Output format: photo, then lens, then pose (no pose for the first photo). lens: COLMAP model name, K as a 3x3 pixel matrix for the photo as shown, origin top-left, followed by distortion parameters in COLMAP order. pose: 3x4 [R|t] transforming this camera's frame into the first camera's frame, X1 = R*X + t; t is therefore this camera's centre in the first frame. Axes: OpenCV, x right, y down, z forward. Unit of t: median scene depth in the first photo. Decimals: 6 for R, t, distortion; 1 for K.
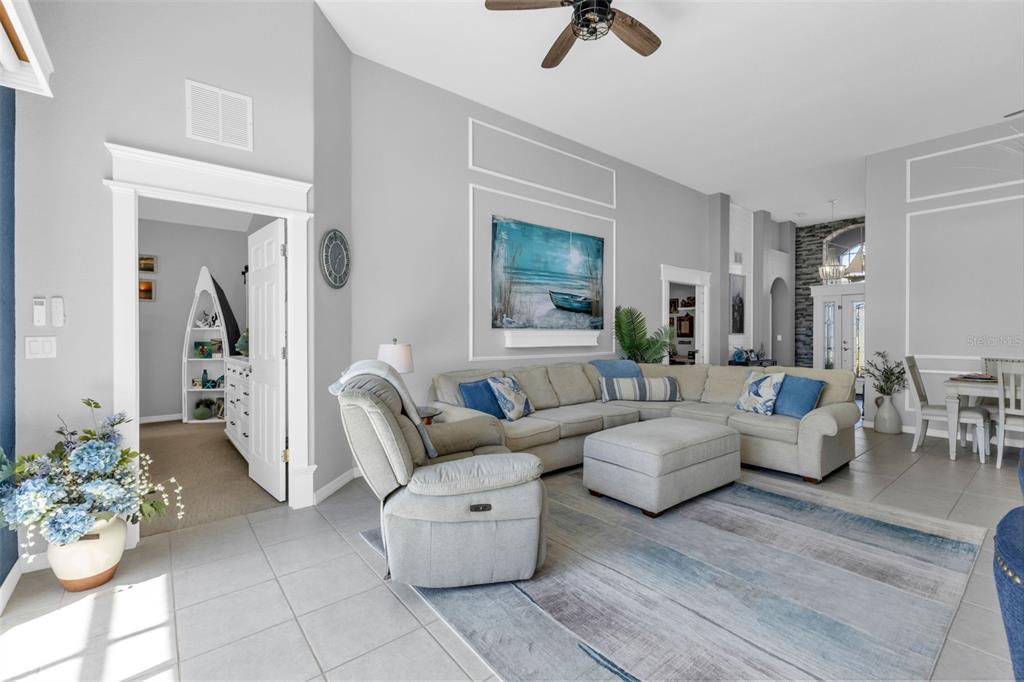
lens RADIAL K [[442.3, 0, 512.1], [0, 442.3, 332.6], [0, 0, 1]] dist [0.017987, 0.000232]
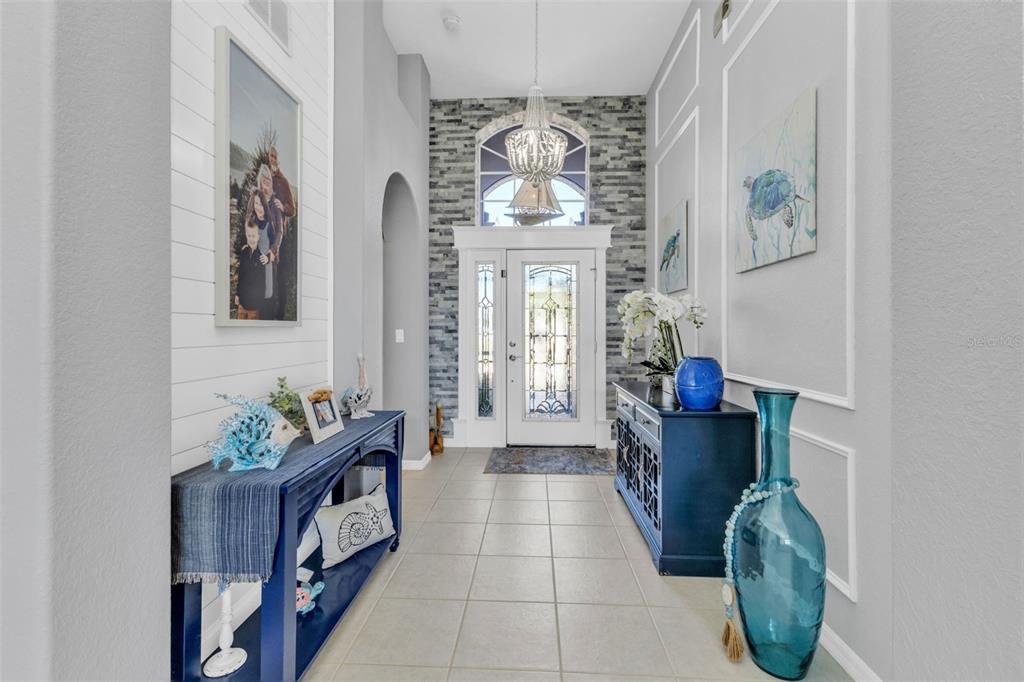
lens RADIAL K [[442.3, 0, 512.1], [0, 442.3, 332.6], [0, 0, 1]] dist [0.017987, 0.000232]
pose [[0.666070, -0.003707, 0.745880, 0.358213], [-0.005550, 0.999935, 0.009926, 0.003874], [-0.745868, -0.010751, 0.666007, 0.638780]]
